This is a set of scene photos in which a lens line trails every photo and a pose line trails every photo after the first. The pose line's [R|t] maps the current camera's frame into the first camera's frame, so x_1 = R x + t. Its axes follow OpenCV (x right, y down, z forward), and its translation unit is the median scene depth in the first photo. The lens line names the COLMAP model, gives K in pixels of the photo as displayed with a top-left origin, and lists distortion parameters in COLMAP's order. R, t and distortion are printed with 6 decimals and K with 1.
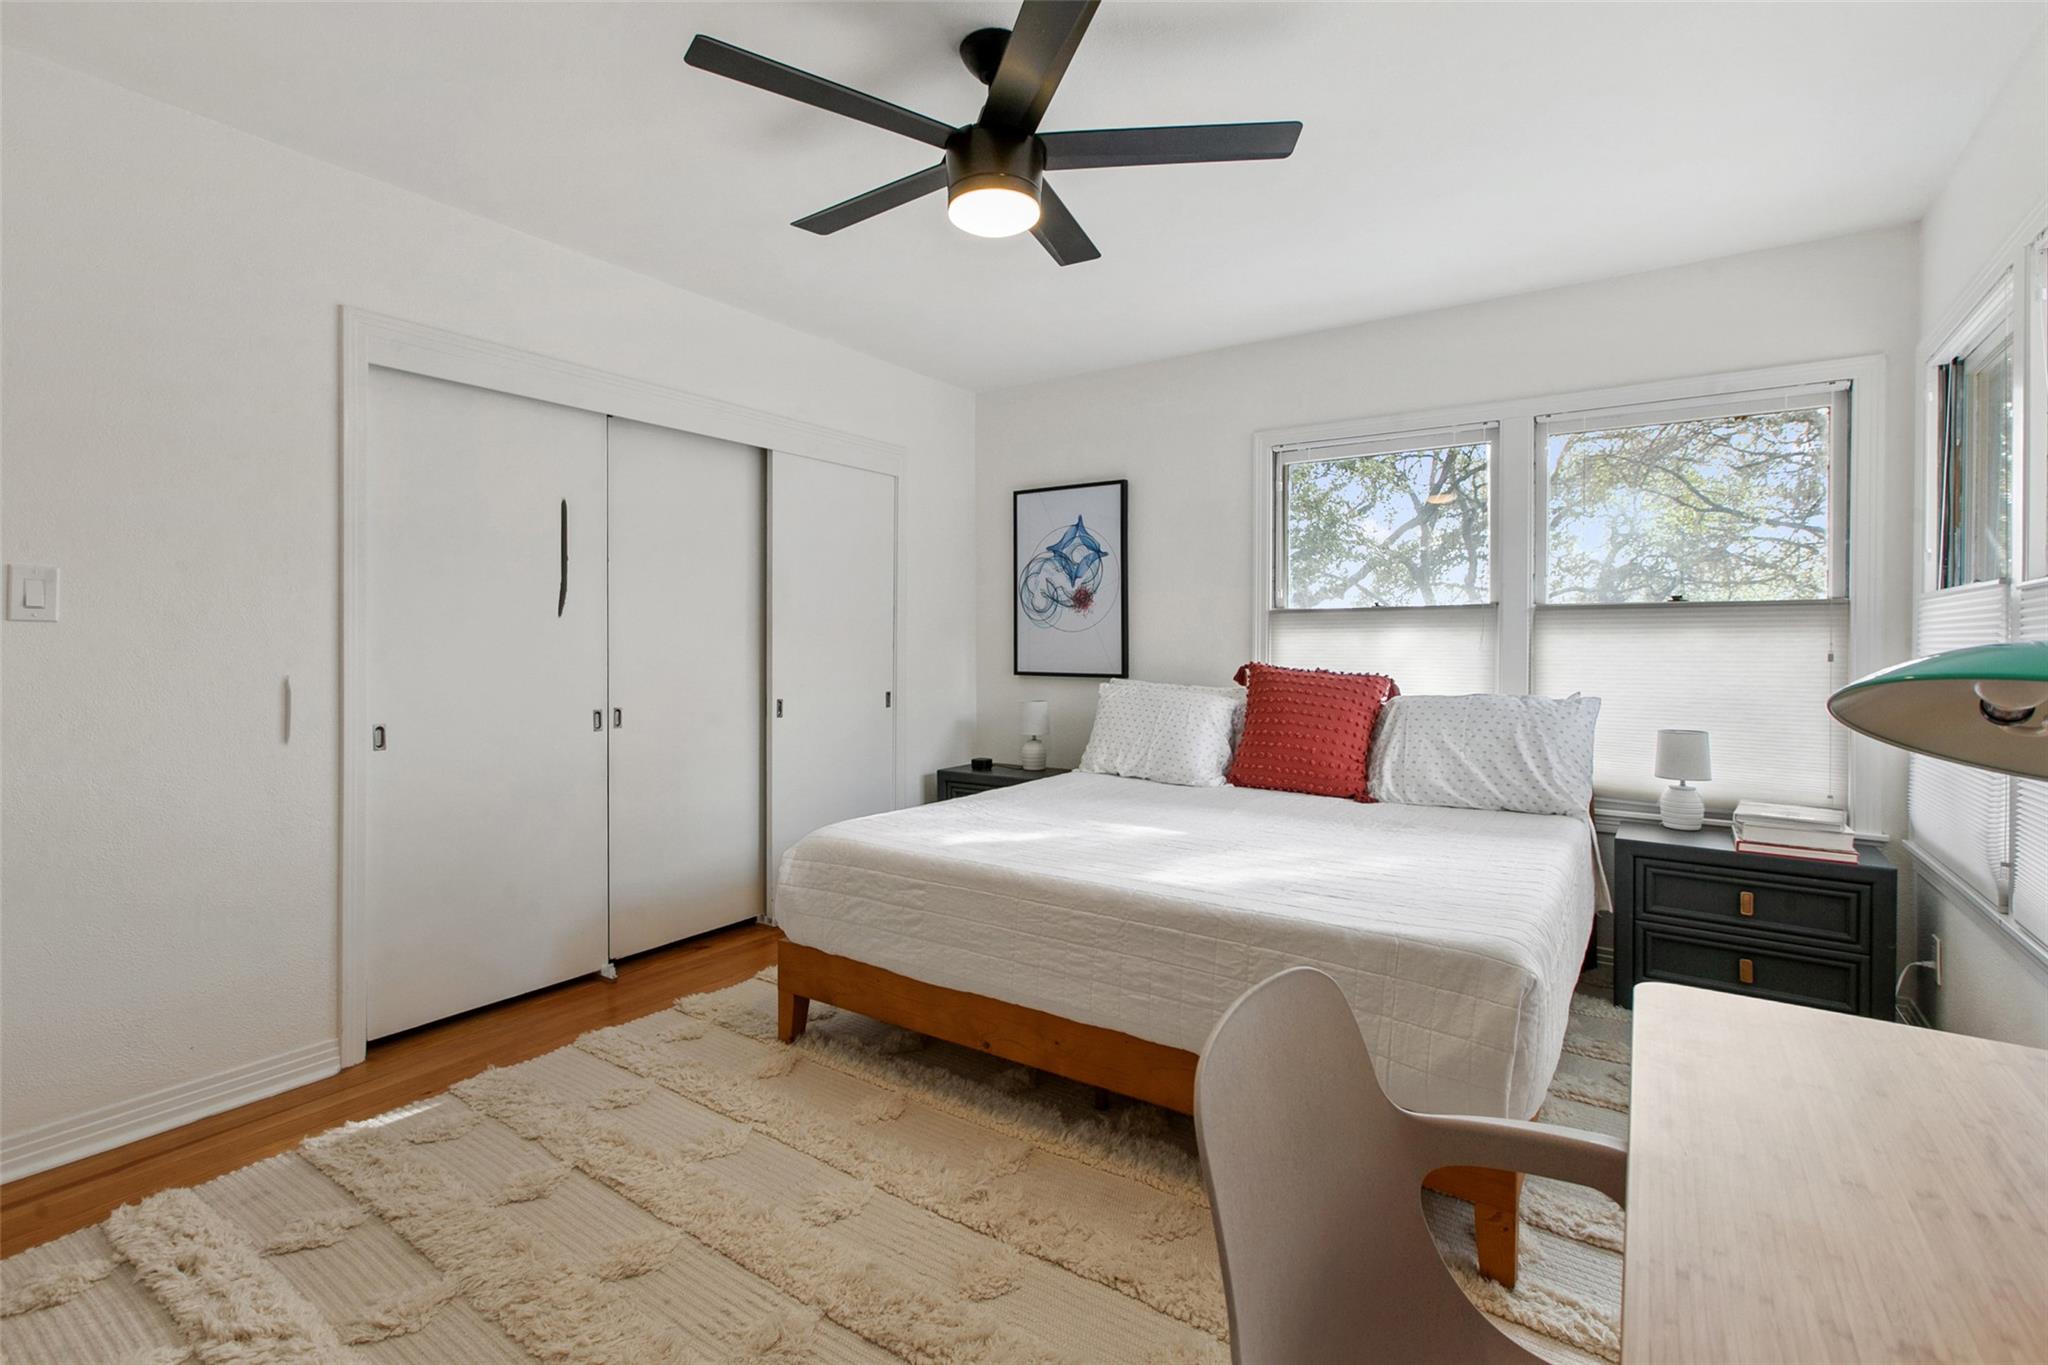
lens RADIAL K [[931.5, 0, 1014.1], [0, 931.5, 645.4], [0, 0, 1]] dist [-0.000628, -0.000586]
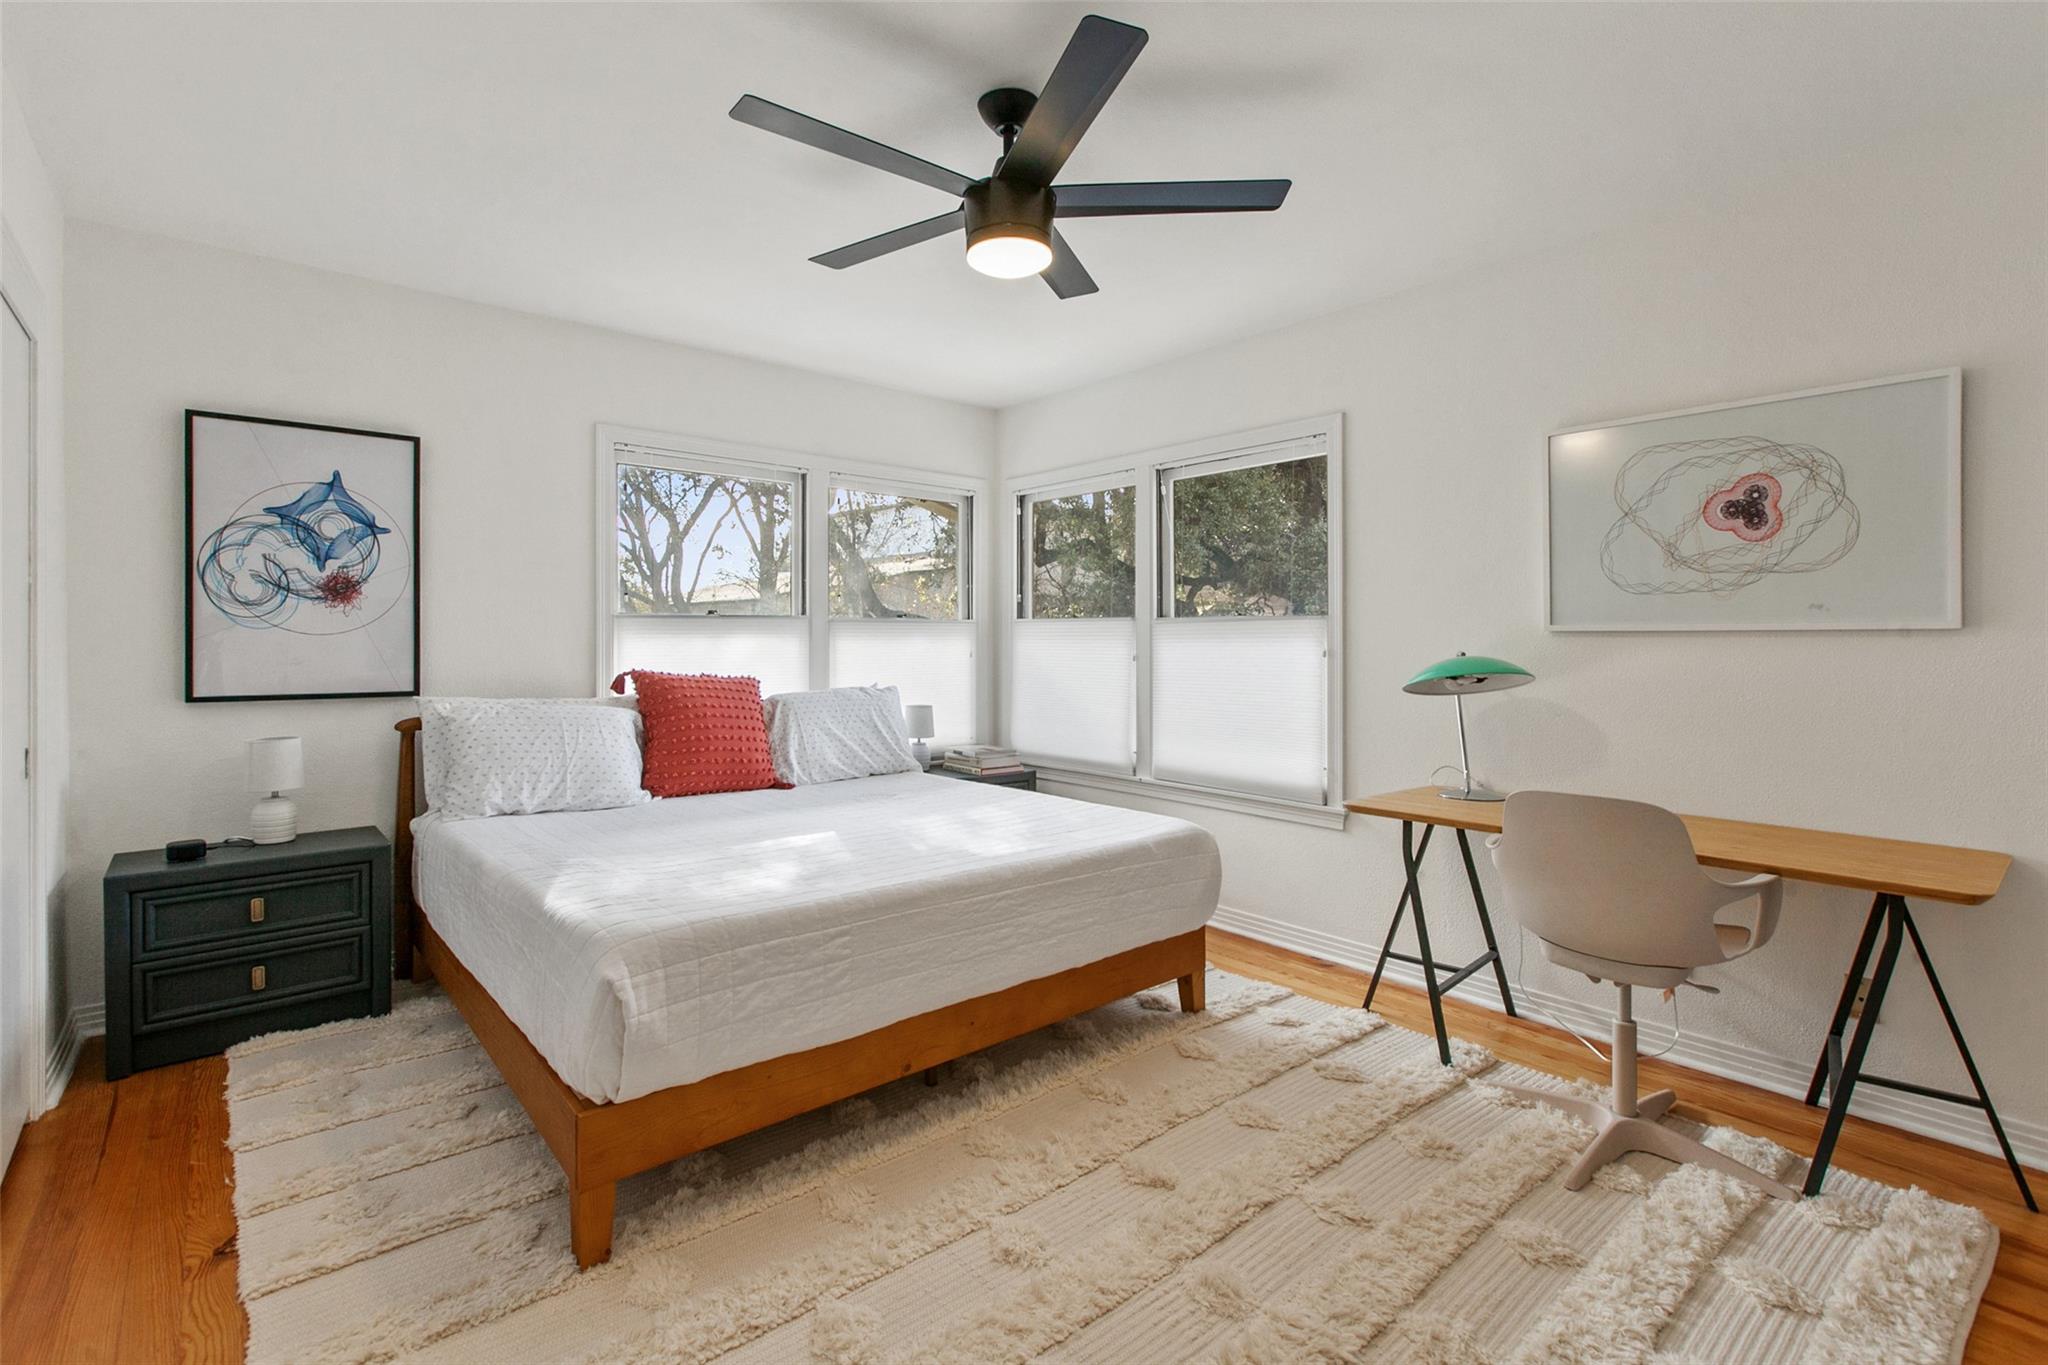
lens RADIAL K [[916.0, 0, 1009.1], [0, 916.0, 657.1], [0, 0, 1]] dist [0.001630, 0.000401]
pose [[0.292015, -0.020264, 0.956199, -0.450306], [0.003924, 0.999792, 0.019990, -0.009849], [-0.956406, -0.002085, 0.292034, 0.306287]]
